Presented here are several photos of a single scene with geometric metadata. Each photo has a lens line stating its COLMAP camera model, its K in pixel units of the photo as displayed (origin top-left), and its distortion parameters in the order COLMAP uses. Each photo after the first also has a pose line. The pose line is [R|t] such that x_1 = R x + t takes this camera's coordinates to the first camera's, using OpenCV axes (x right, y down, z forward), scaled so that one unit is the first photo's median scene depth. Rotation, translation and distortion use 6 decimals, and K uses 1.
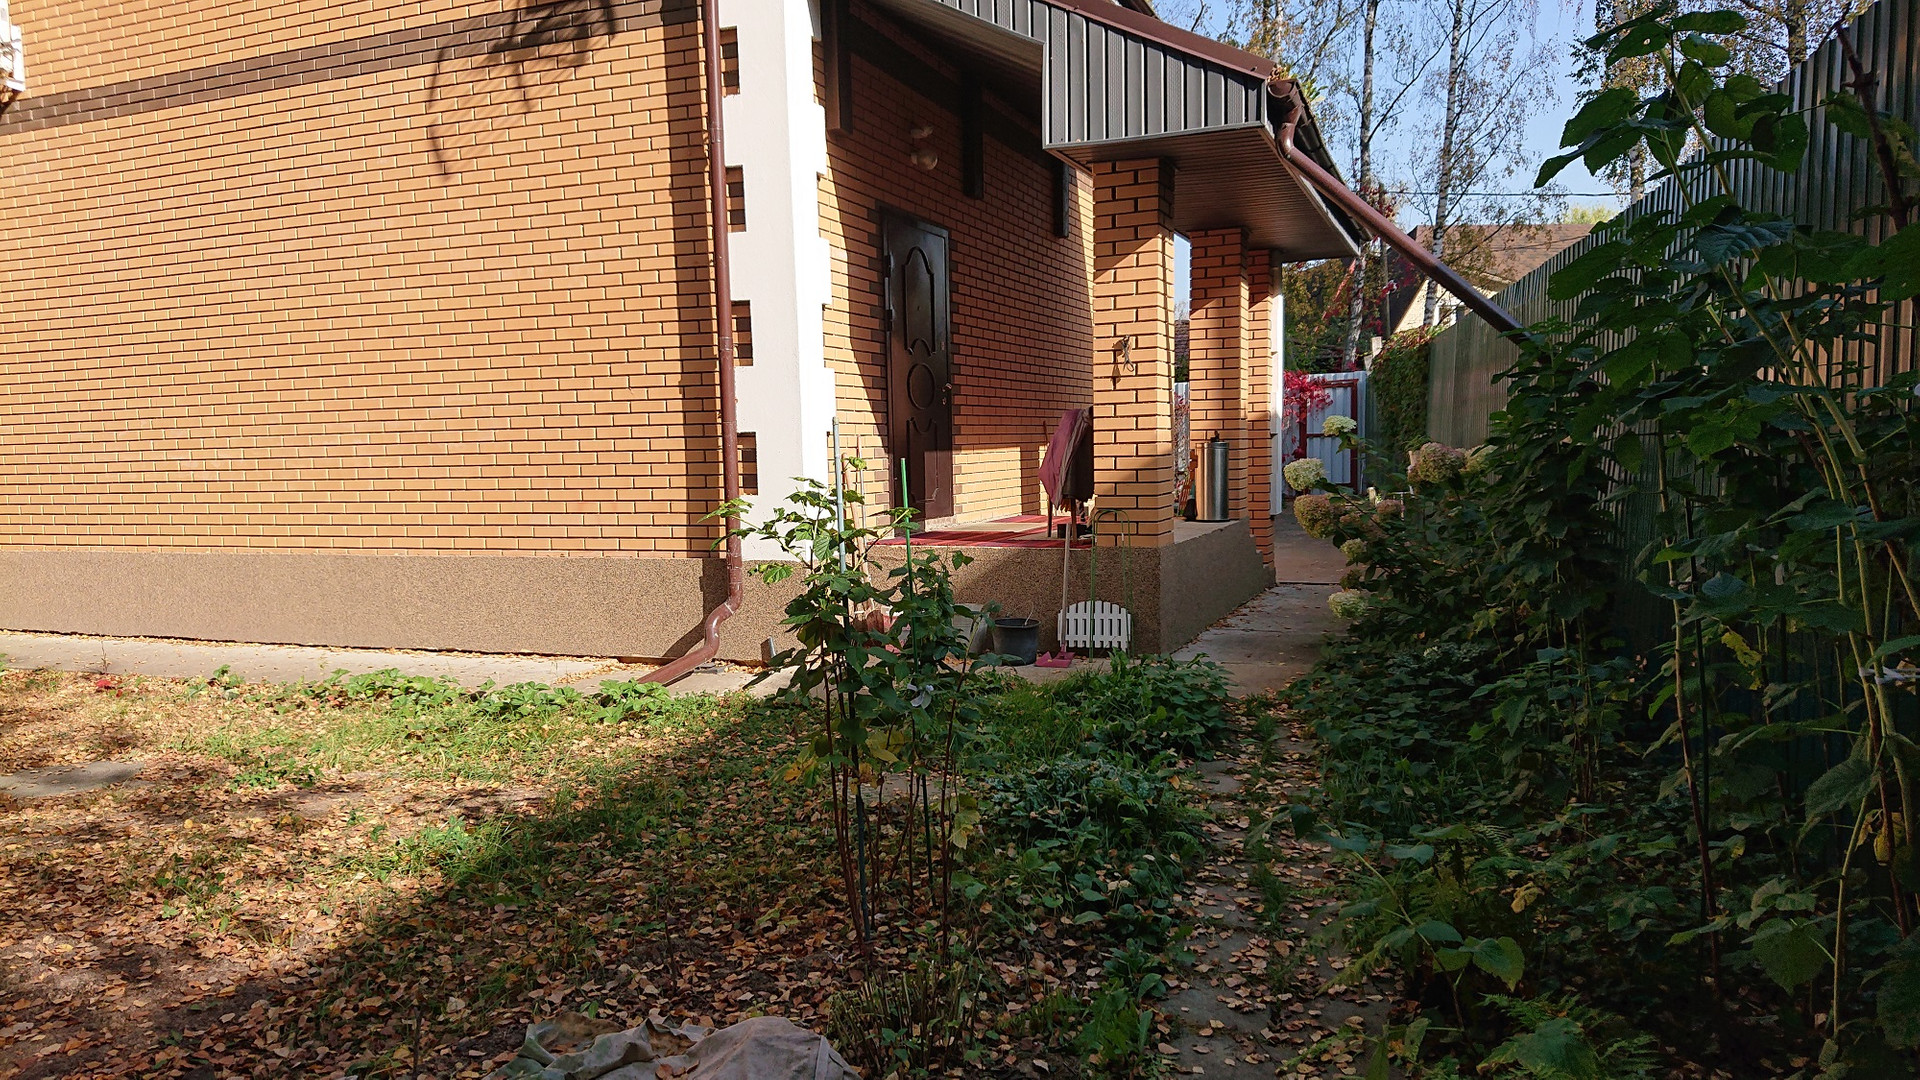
lens RADIAL K [[1284.1, 0, 960.0], [0, 1284.1, 540.0], [0, 0, 1]] dist [0.201987, -0.314802]
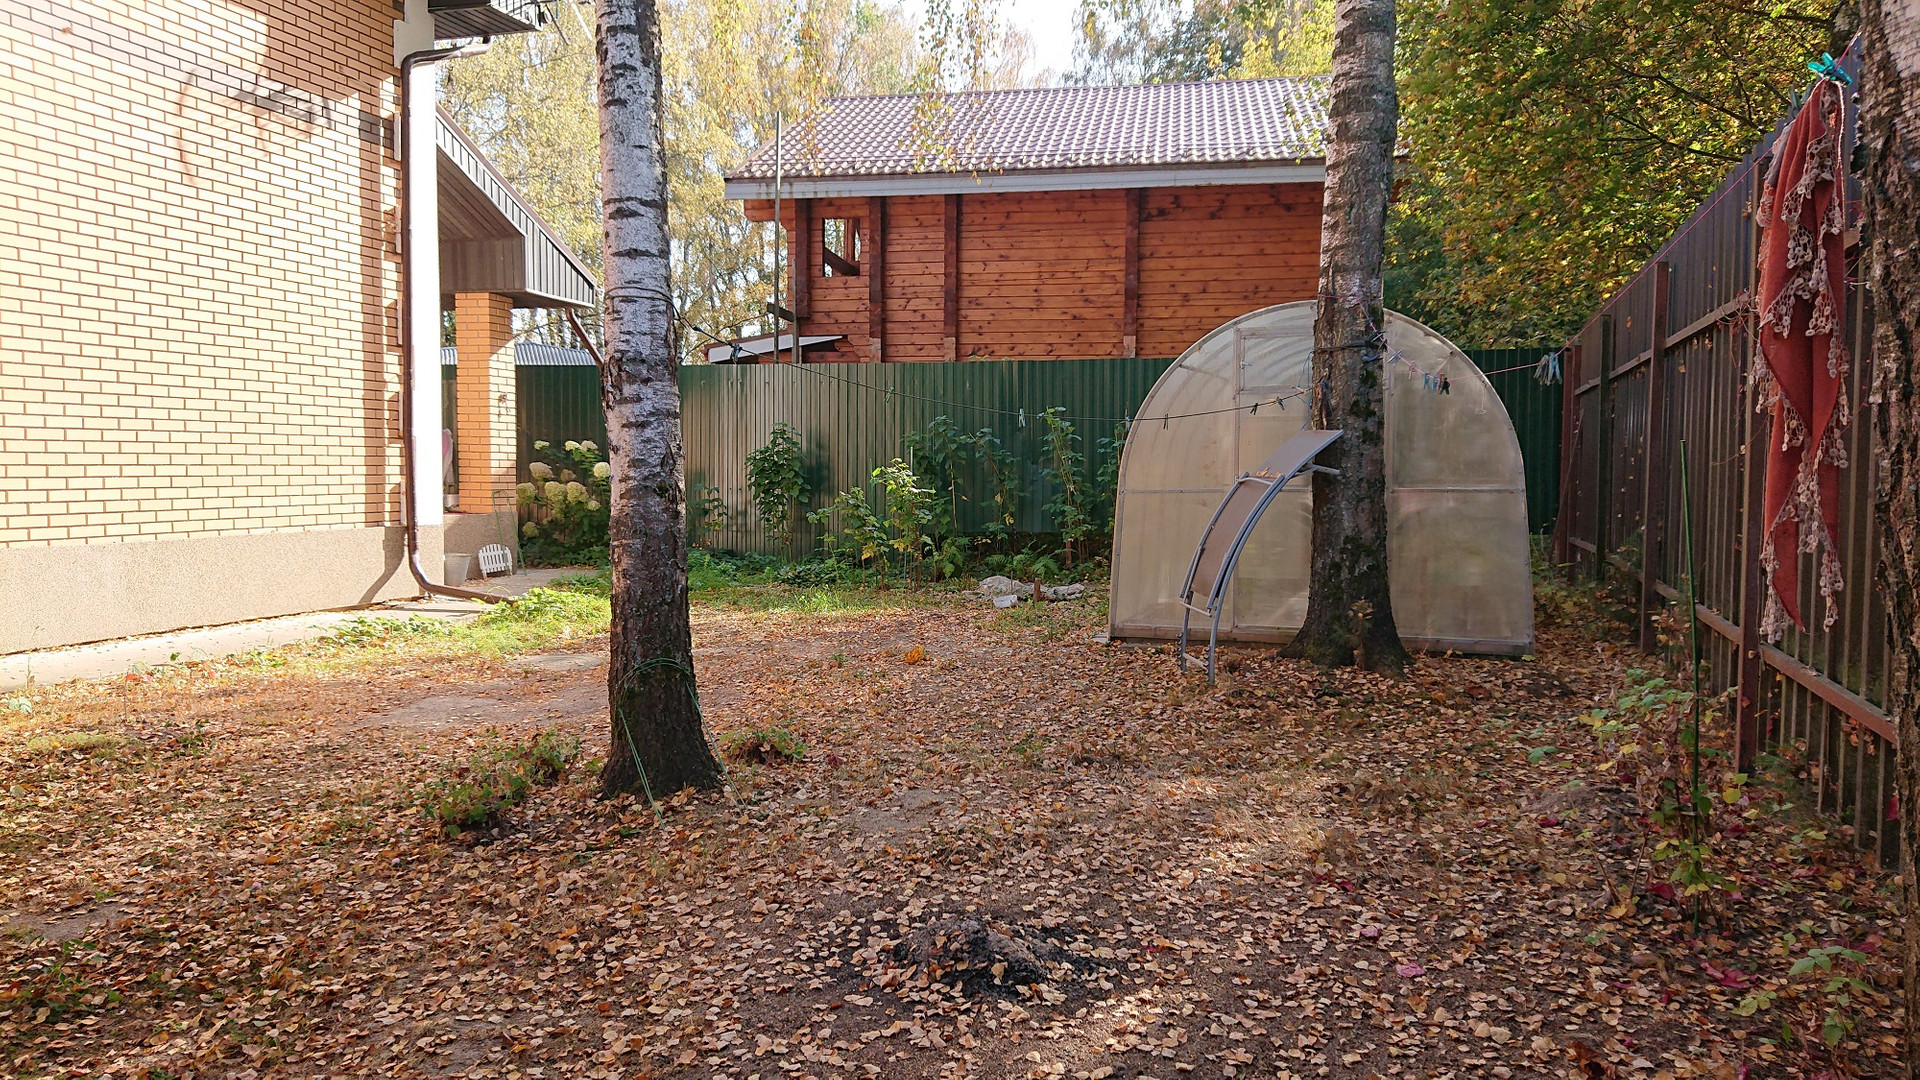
lens RADIAL K [[1283.5, 0, 960.0], [0, 1283.5, 540.0], [0, 0, 1]] dist [0.207735, -0.311636]
pose [[-0.079197, -0.033556, 0.996294, -1.581751], [0.071415, 0.996674, 0.039246, 0.016848], [-0.994298, 0.074258, -0.076537, 0.487757]]
